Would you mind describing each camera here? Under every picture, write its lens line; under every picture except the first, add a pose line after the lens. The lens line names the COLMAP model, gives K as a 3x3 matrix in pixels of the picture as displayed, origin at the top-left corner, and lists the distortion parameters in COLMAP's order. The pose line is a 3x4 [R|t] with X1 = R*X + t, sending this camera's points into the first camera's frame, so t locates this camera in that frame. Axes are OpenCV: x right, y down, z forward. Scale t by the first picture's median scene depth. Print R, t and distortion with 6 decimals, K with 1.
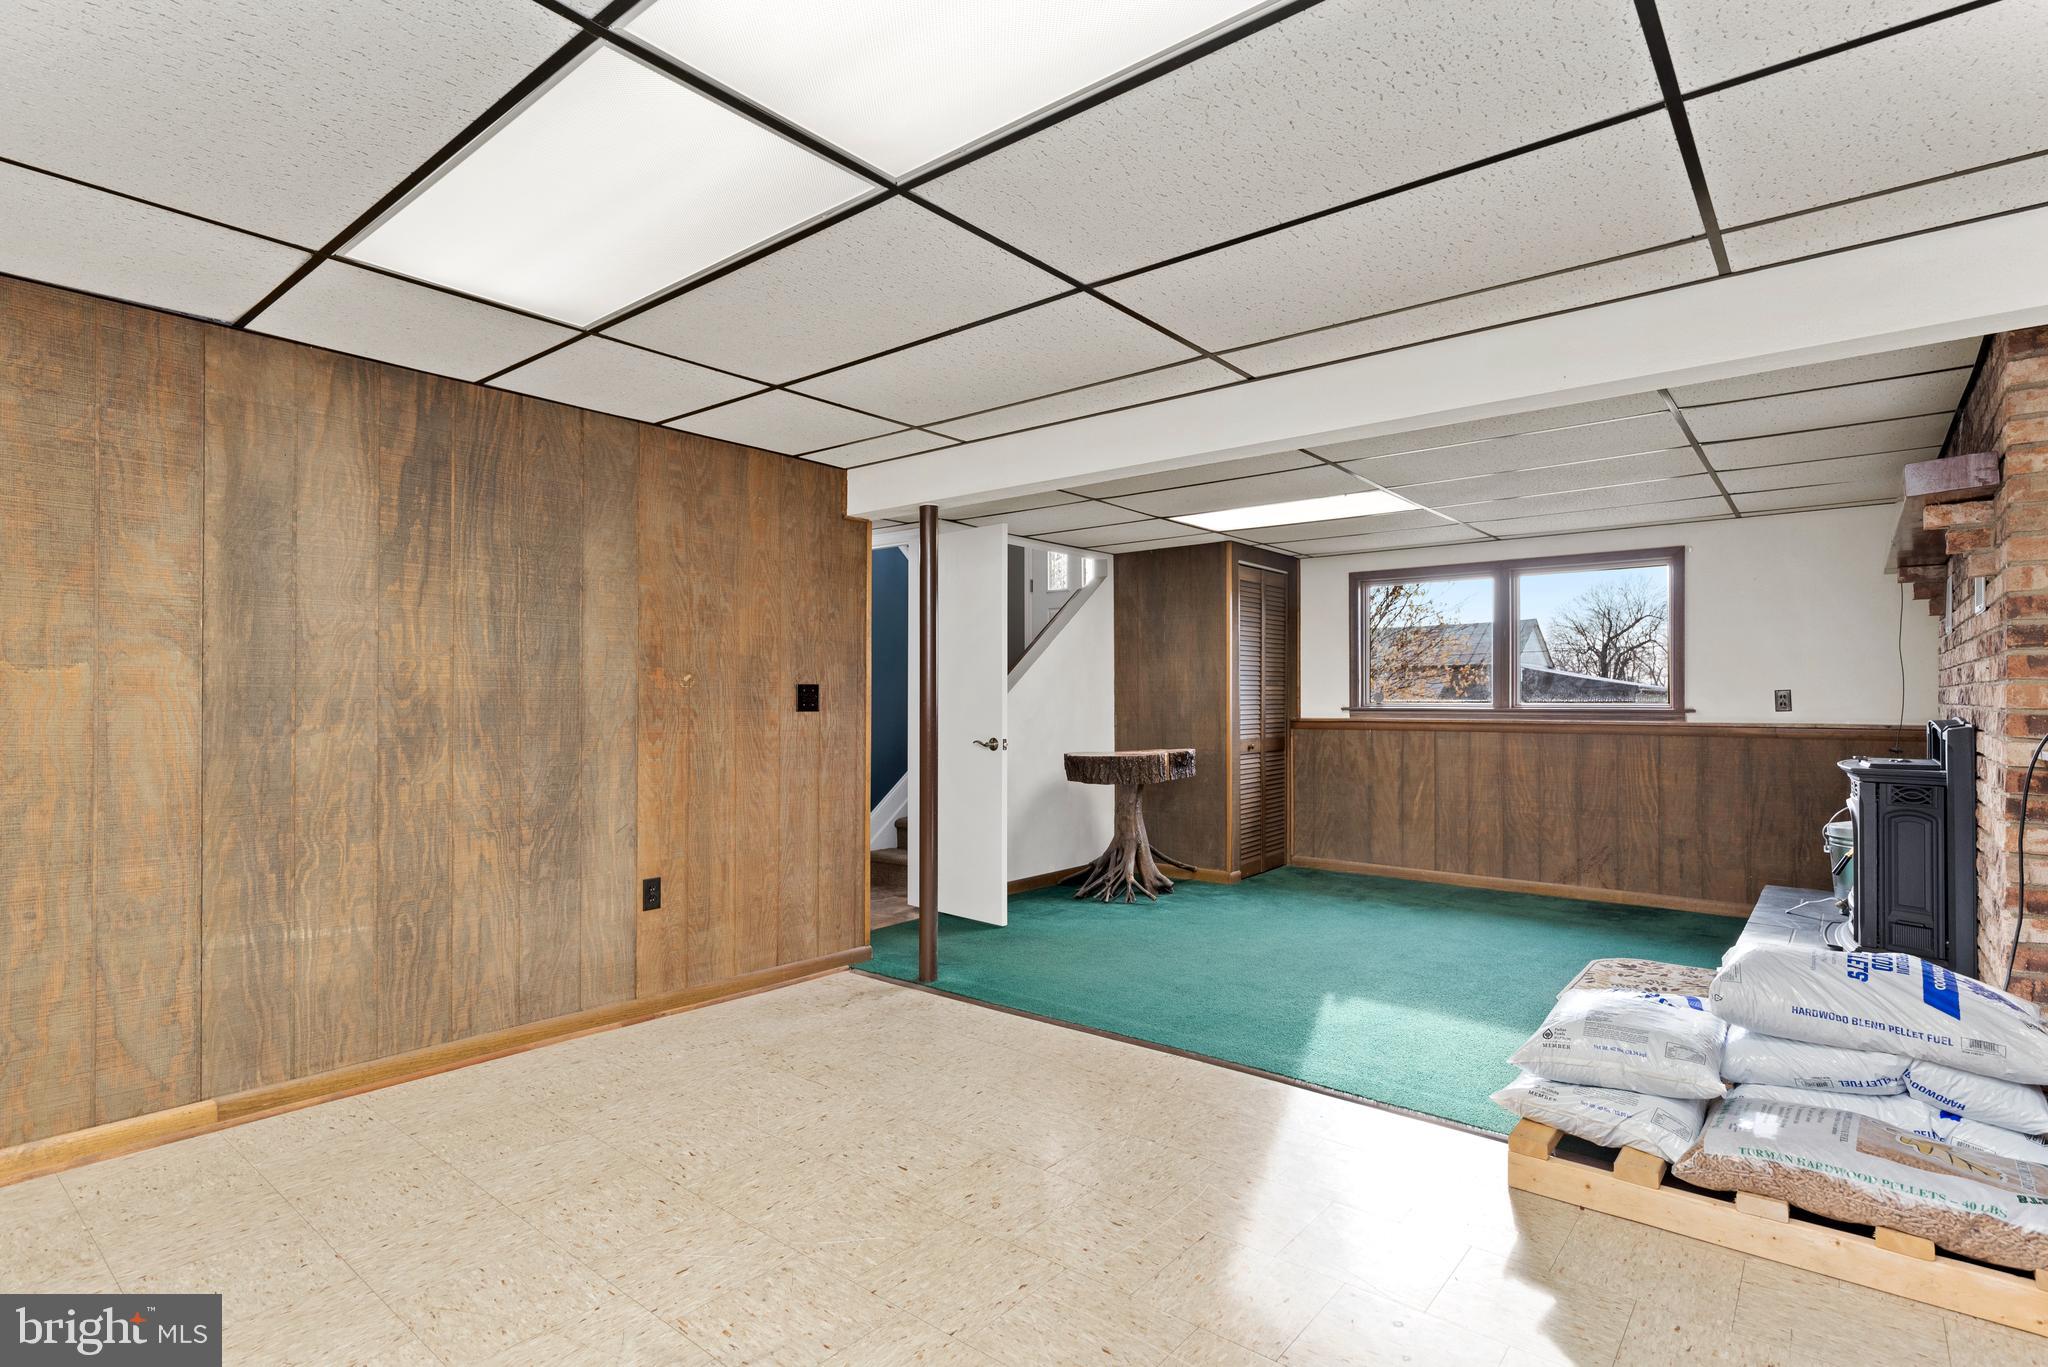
lens RADIAL K [[1012.4, 0, 1029.8], [0, 1012.4, 679.6], [0, 0, 1]] dist [-0.000353, -0.000312]
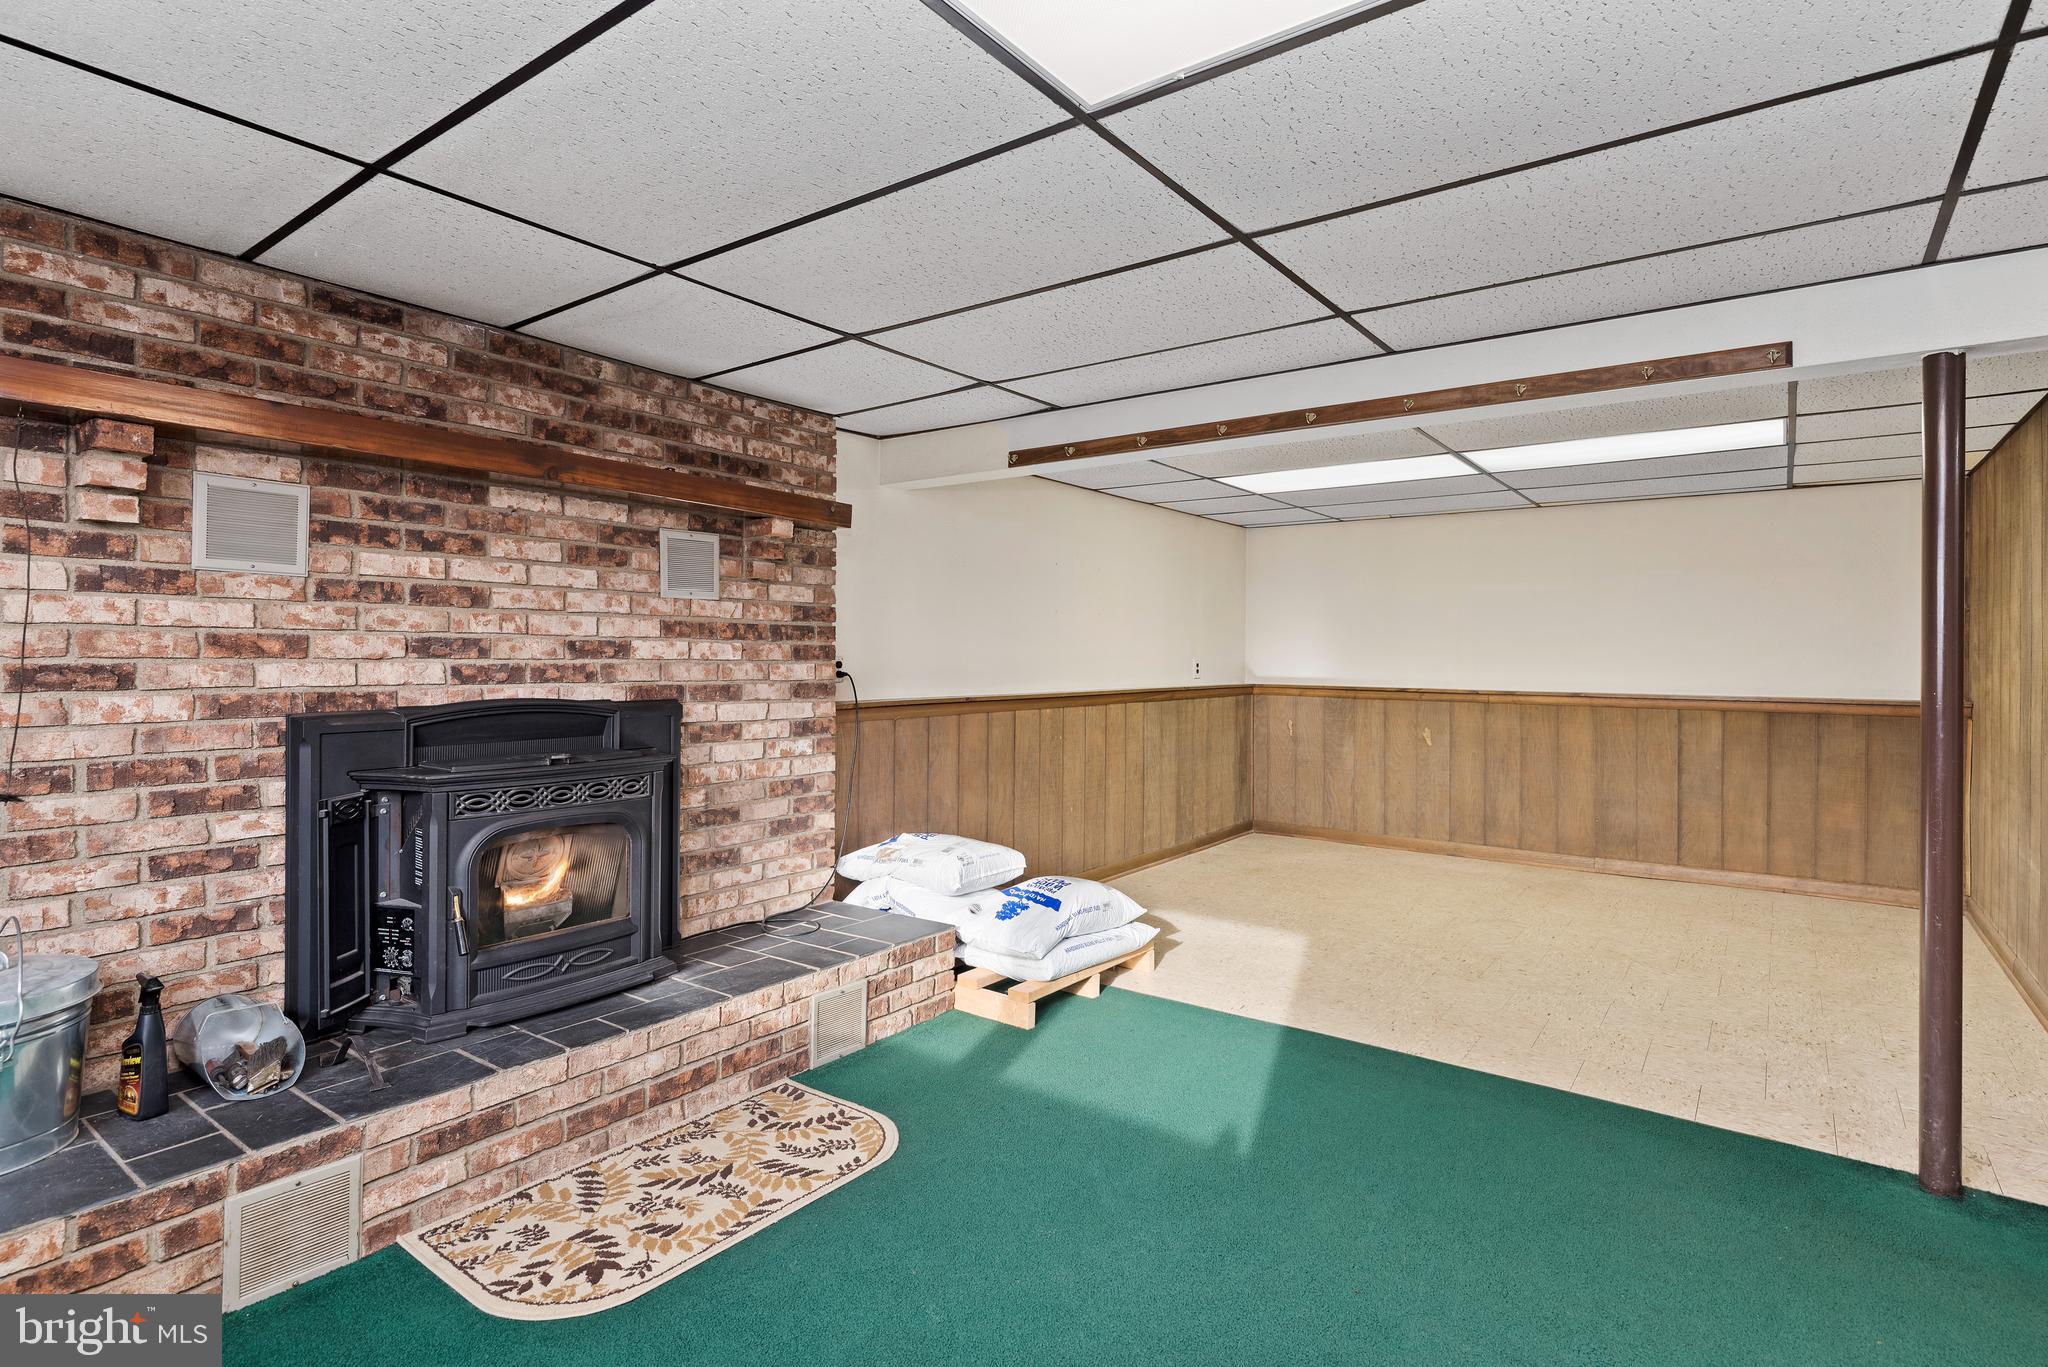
lens RADIAL K [[1012.4, 0, 1029.8], [0, 1012.4, 679.6], [0, 0, 1]] dist [-0.000353, -0.000312]
pose [[-0.997829, 0.004233, -0.065728, 0.308783], [0.004672, 0.999968, -0.006525, 0.016379], [0.065699, -0.006818, -0.997816, 1.067163]]
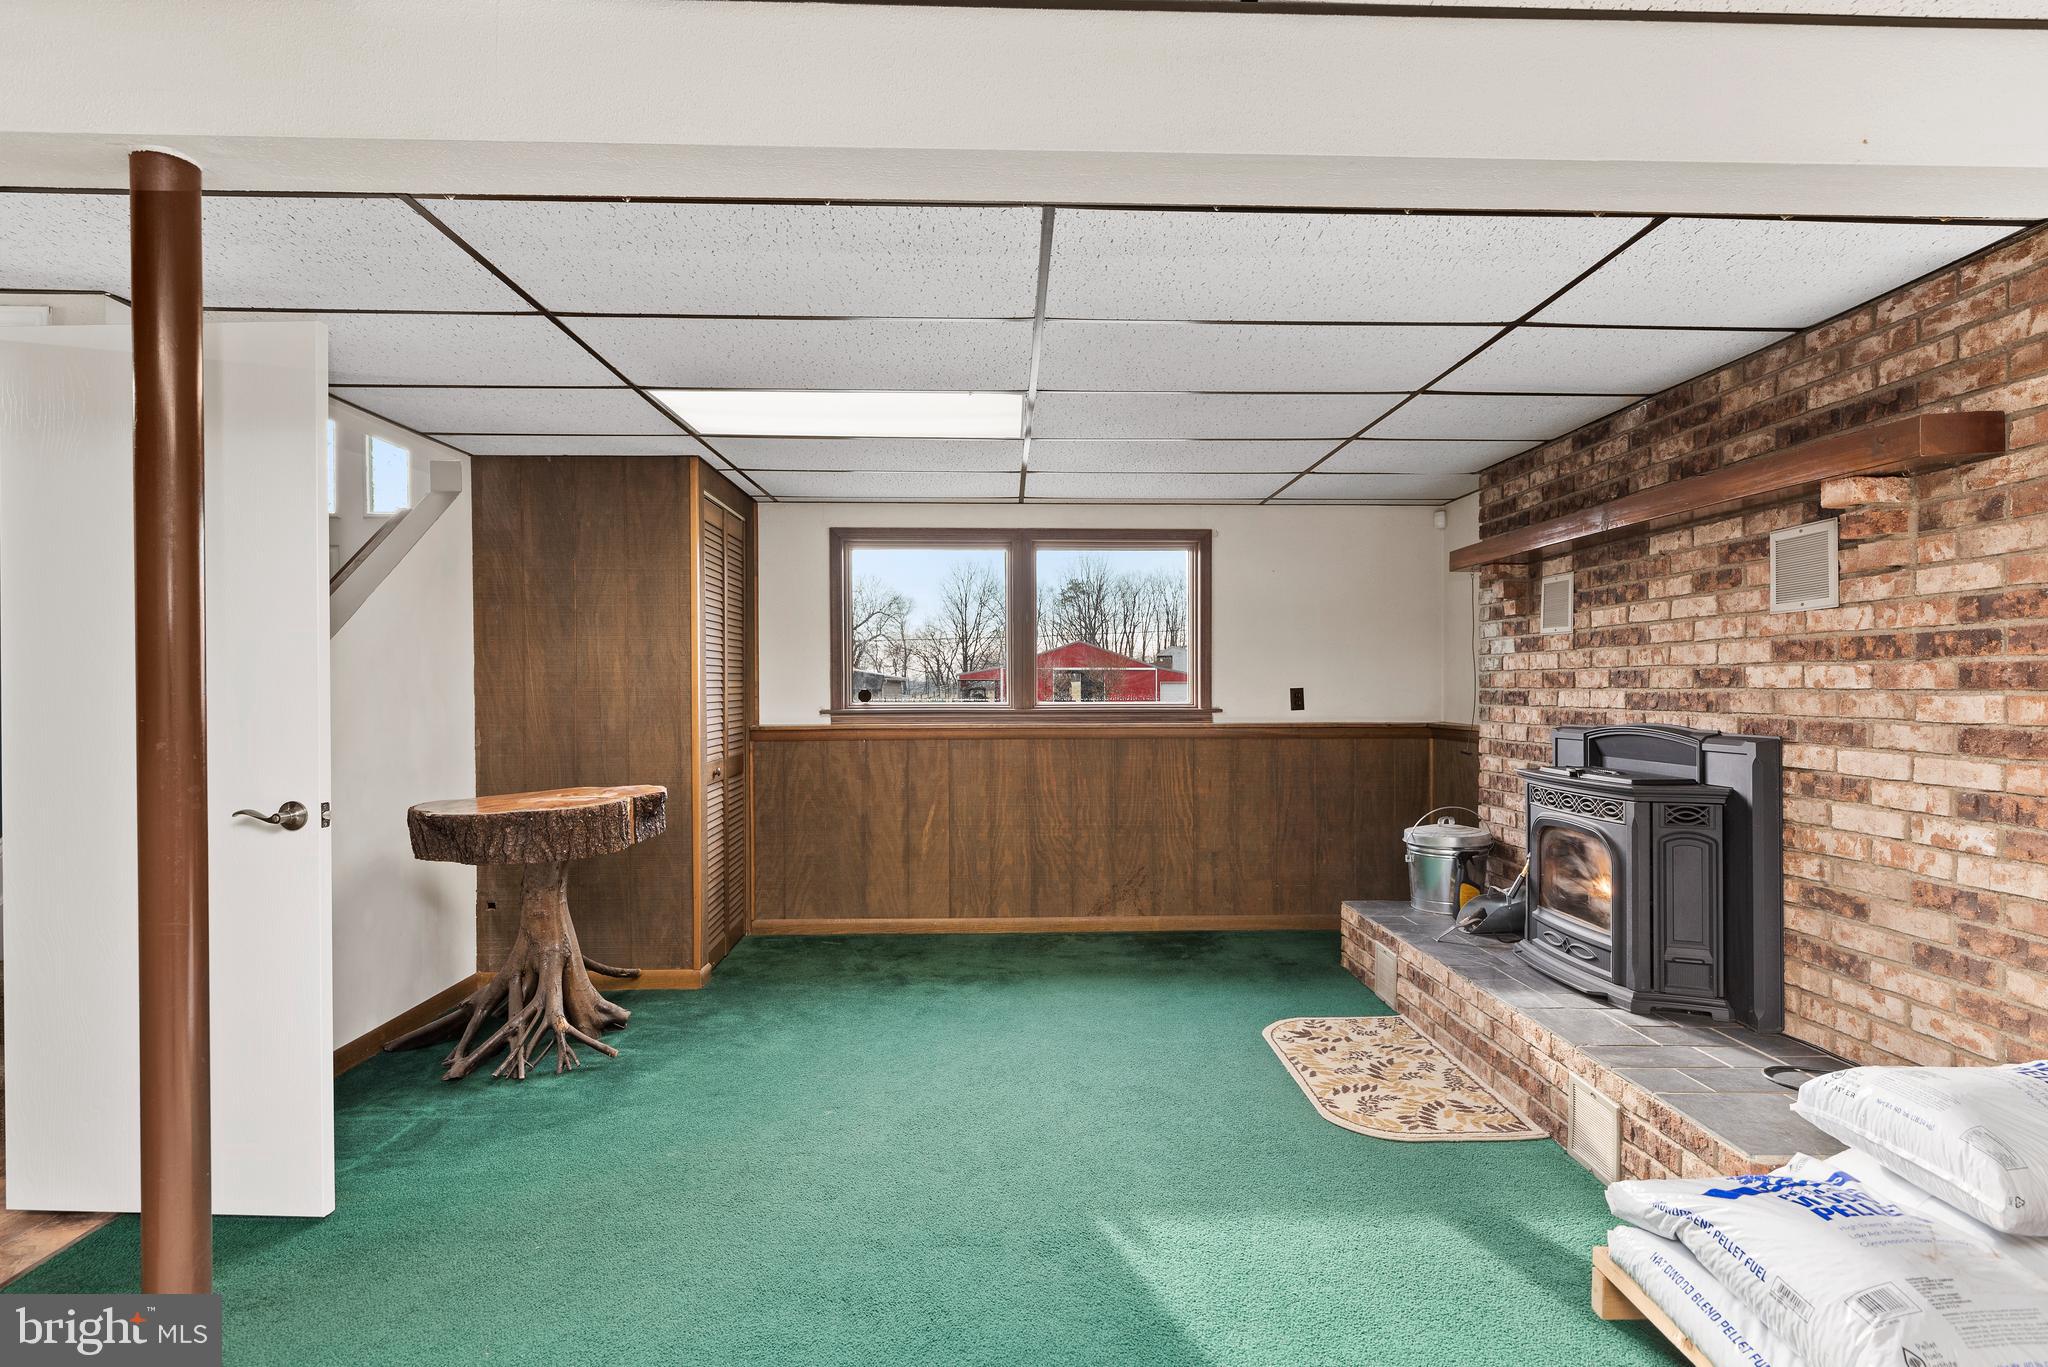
lens RADIAL K [[1013.3, 0, 1026.6], [0, 1013.3, 692.1], [0, 0, 1]] dist [0.000543, 0.000000]
pose [[0.744844, -0.006019, 0.667212, -0.081561], [-0.010652, 0.999725, 0.020911, -0.003084], [-0.667154, -0.022683, 0.744575, 0.400459]]
